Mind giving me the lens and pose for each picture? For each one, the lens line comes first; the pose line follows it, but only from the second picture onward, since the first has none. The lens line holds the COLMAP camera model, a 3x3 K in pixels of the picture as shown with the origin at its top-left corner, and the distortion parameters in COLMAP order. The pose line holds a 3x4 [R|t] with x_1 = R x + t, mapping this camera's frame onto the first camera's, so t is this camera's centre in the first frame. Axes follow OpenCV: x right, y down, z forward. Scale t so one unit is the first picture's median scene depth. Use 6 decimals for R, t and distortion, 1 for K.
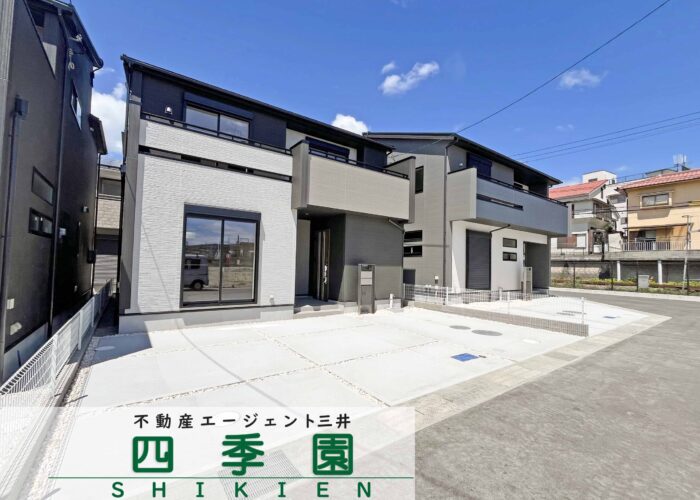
lens RADIAL K [[319.5, 0, 388.4], [0, 319.5, 253.6], [0, 0, 1]] dist [-0.001930, -0.000310]
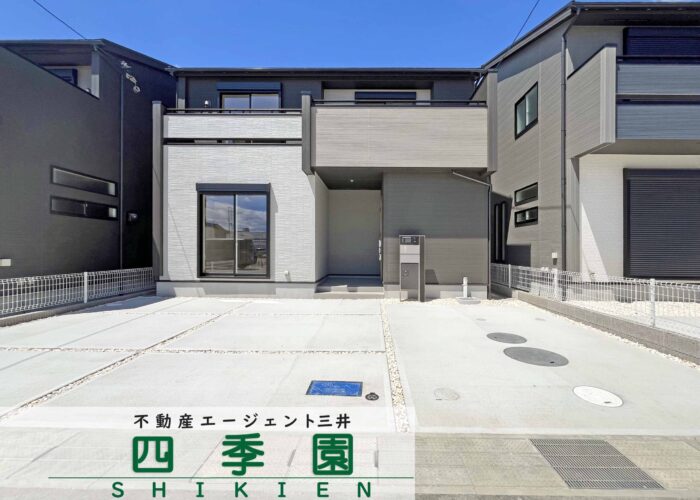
lens RADIAL K [[325.0, 0, 394.8], [0, 325.0, 252.2], [0, 0, 1]] dist [-0.002429, -0.000160]
pose [[0.755734, -0.011795, -0.654772, 0.411160], [0.036956, 0.999013, 0.024659, 0.053109], [0.653835, -0.042834, 0.755424, 0.406593]]
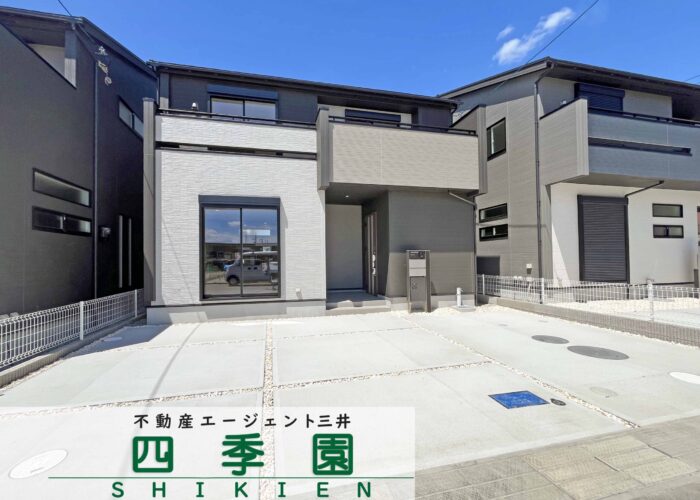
lens RADIAL K [[319.0, 0, 359.8], [0, 319.0, 253.2], [0, 0, 1]] dist [0.000430, 0.000027]
pose [[0.899332, -0.038696, -0.435550, 0.152656], [0.048660, 0.998746, 0.011742, 0.024088], [0.434550, -0.031754, 0.900088, 0.225886]]
